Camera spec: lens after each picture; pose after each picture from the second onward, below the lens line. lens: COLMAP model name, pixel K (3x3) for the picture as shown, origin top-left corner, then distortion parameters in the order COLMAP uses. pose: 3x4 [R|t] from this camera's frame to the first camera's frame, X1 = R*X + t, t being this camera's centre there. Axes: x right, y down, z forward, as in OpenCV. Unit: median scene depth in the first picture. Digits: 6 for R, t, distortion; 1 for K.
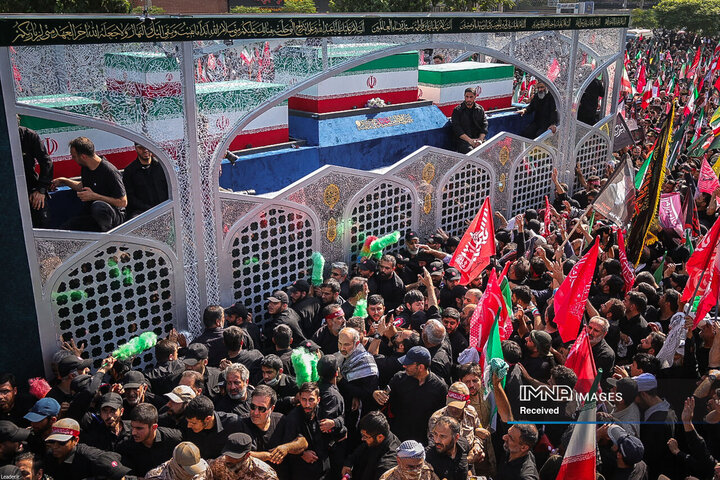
lens RADIAL K [[742.0, 0, 360.0], [0, 742.0, 240.0], [0, 0, 1]] dist [-0.069340, 0.000265]
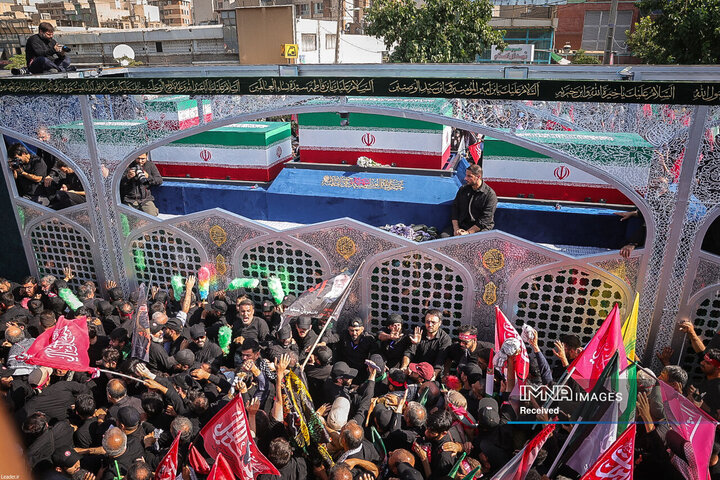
lens RADIAL K [[548.3, 0, 360.0], [0, 548.3, 240.0], [0, 0, 1]] dist [-0.009021, -0.004511]
pose [[0.510996, 0.261980, -0.818688, 0.593397], [-0.272368, 0.952695, 0.134860, -0.176199], [0.815291, 0.154072, 0.558178, 0.572098]]
